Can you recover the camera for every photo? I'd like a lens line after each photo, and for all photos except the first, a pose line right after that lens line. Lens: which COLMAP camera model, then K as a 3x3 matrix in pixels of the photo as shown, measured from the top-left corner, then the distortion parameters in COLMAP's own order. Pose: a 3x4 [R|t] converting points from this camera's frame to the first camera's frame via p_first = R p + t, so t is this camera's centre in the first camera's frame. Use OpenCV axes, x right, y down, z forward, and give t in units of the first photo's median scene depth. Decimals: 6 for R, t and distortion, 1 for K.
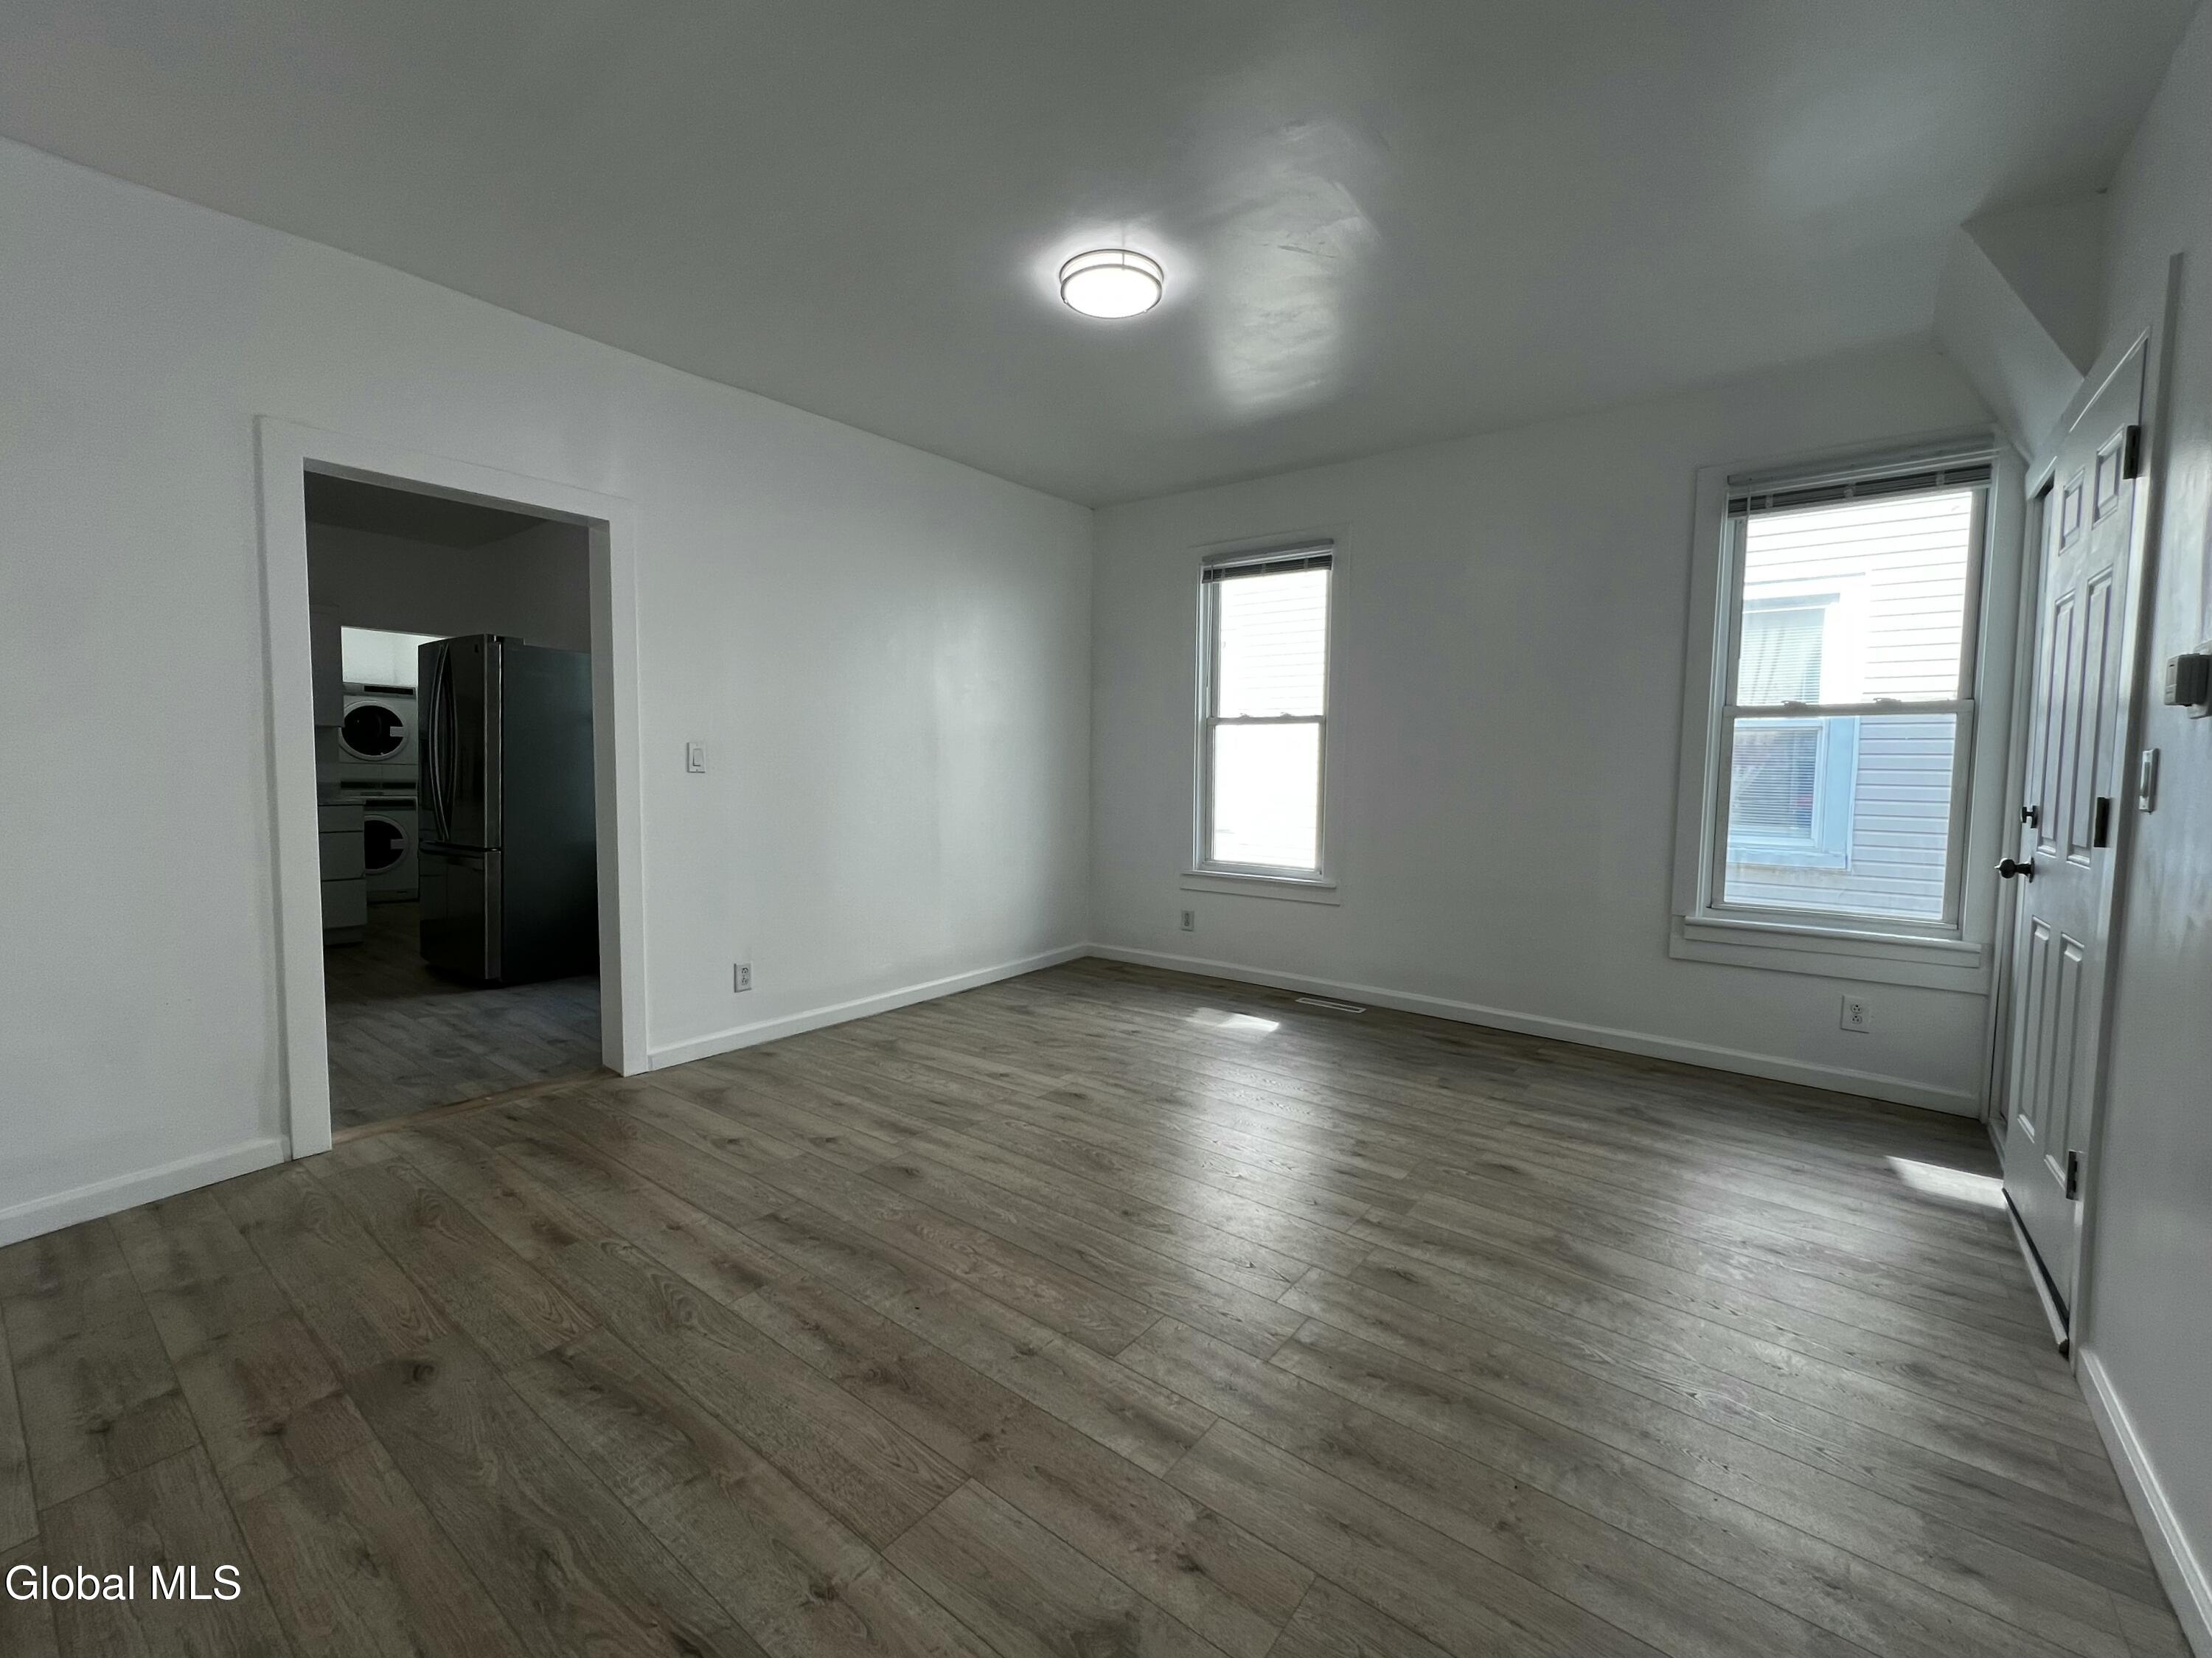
lens RADIAL K [[906.8, 0, 1098.5], [0, 906.8, 818.9], [0, 0, 1]] dist [0.005757, 0.000002]
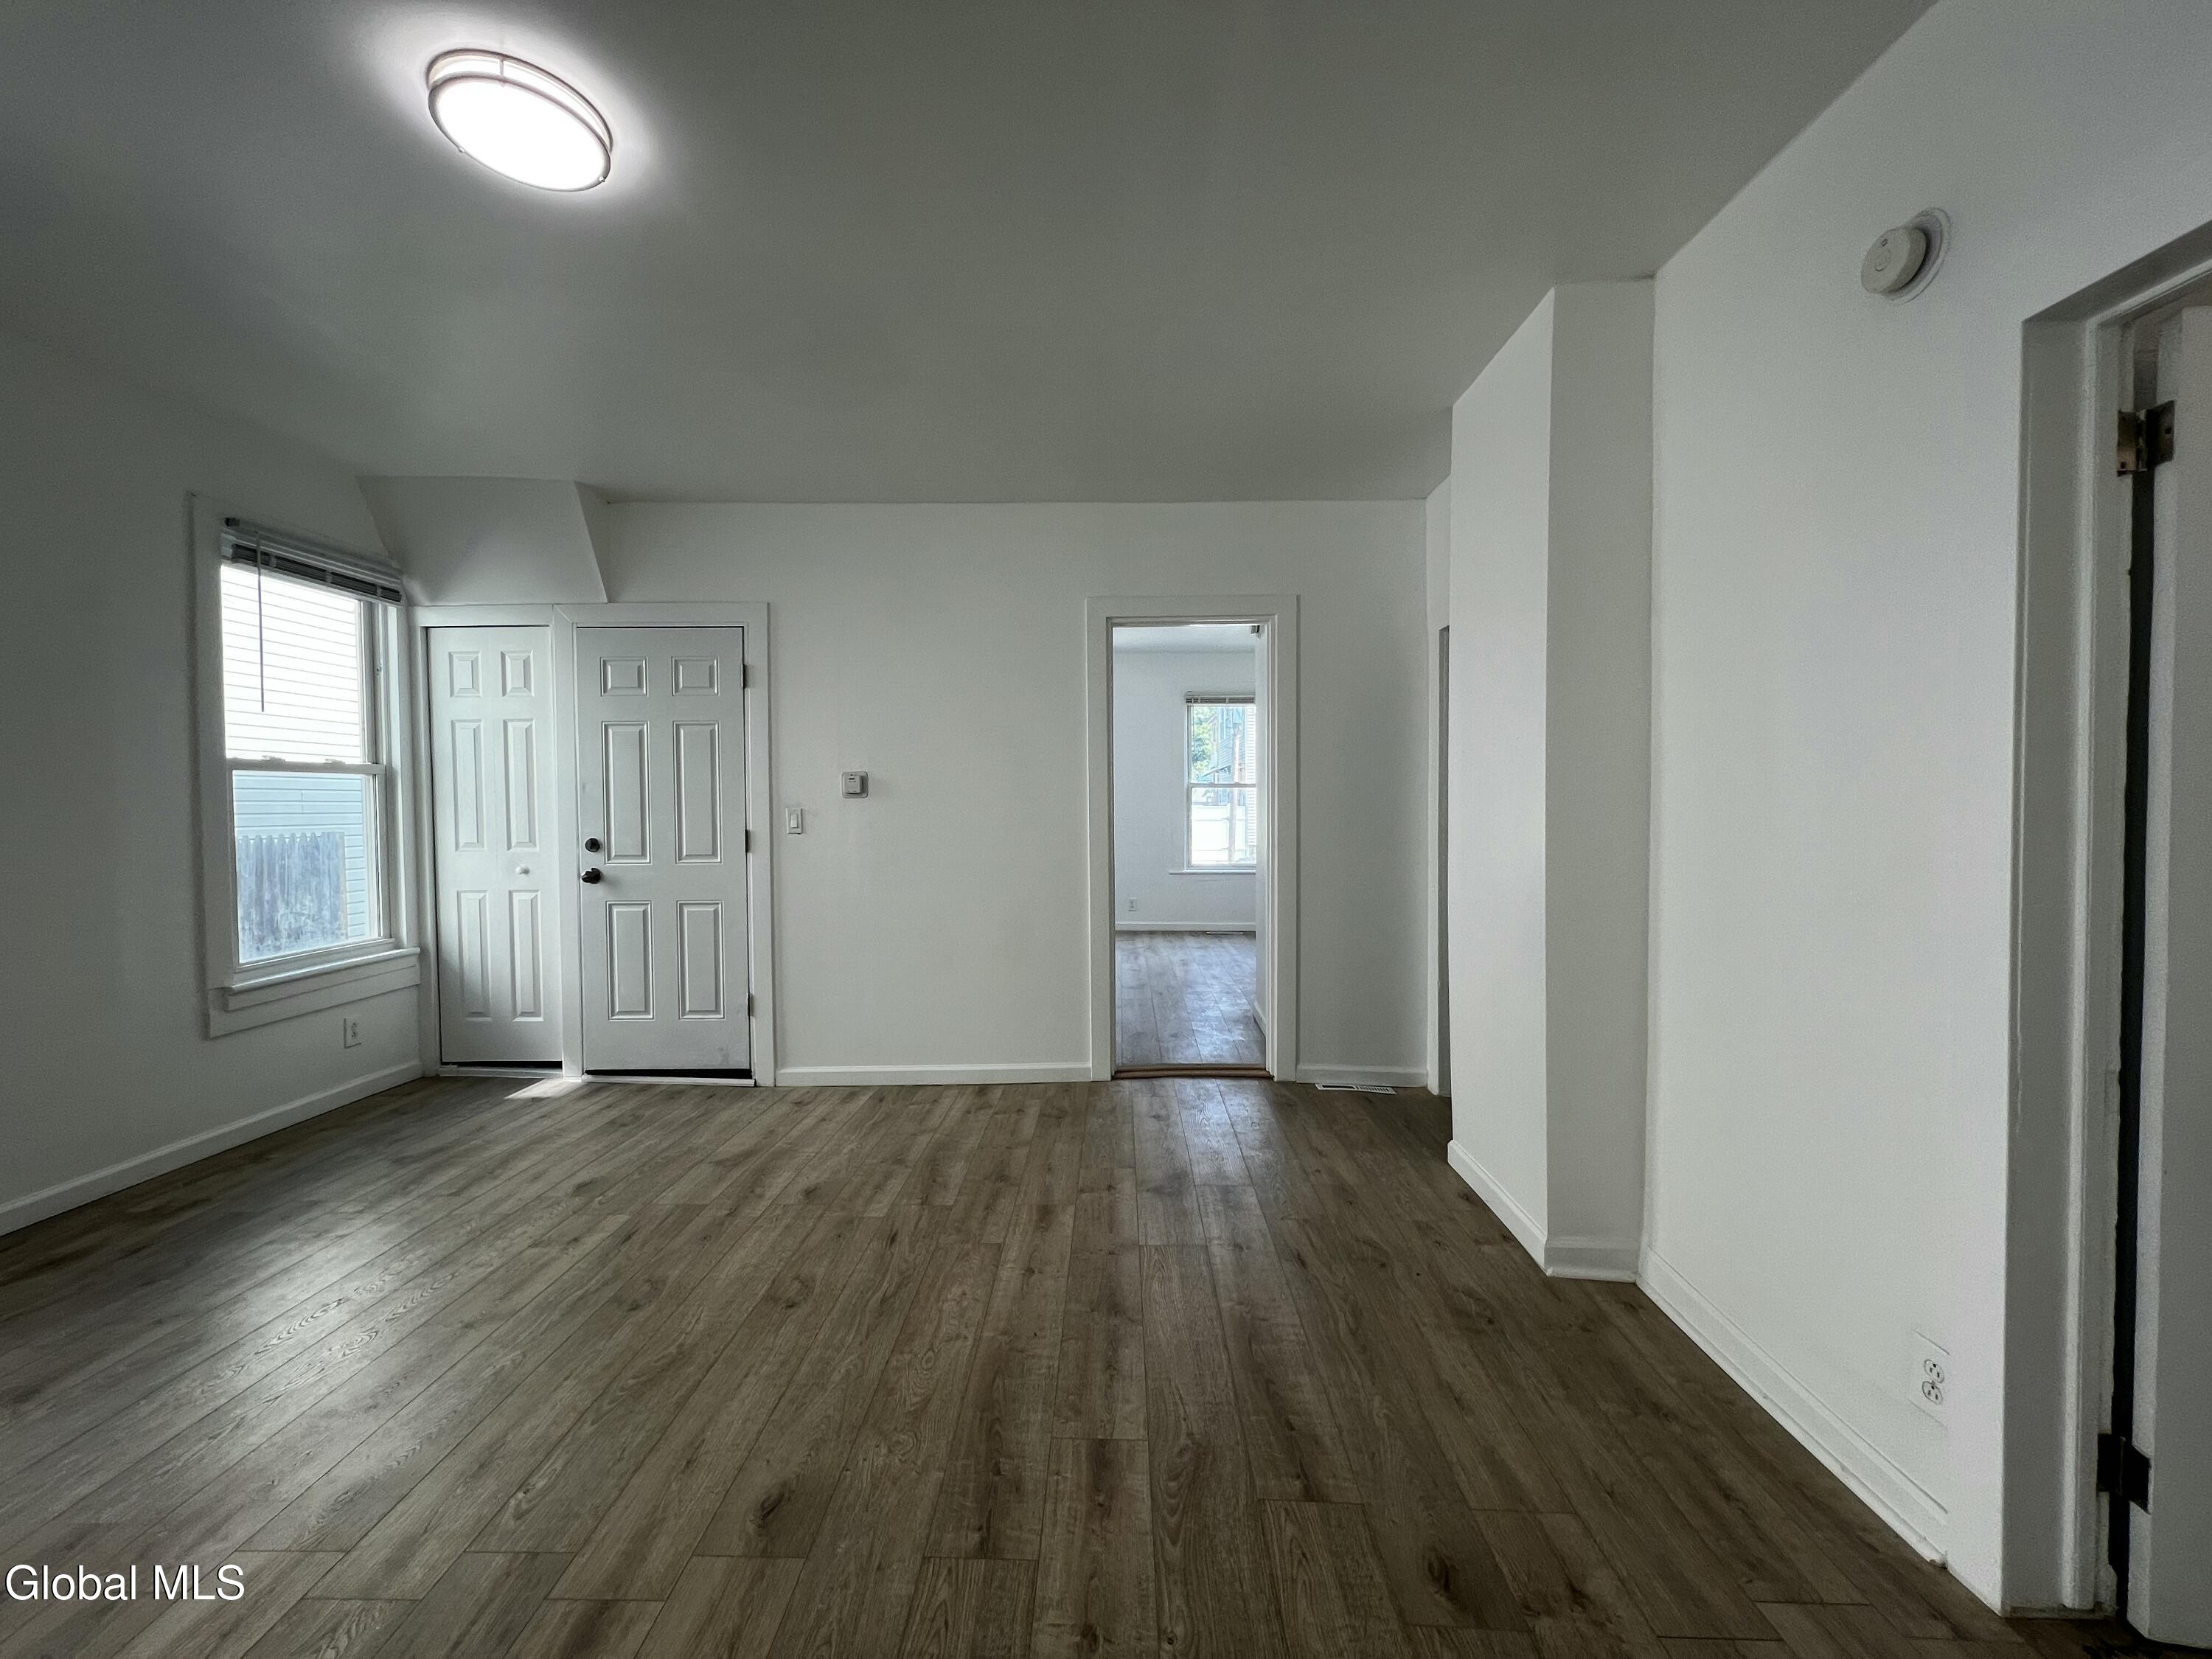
lens RADIAL K [[906.9, 0, 1091.9], [0, 906.9, 825.3], [0, 0, 1]] dist [0.005757, 0.000002]
pose [[-0.594163, -0.027439, 0.803876, -0.917161], [0.047154, 0.996511, 0.068868, -0.115239], [-0.802961, 0.078825, -0.590796, 1.291185]]
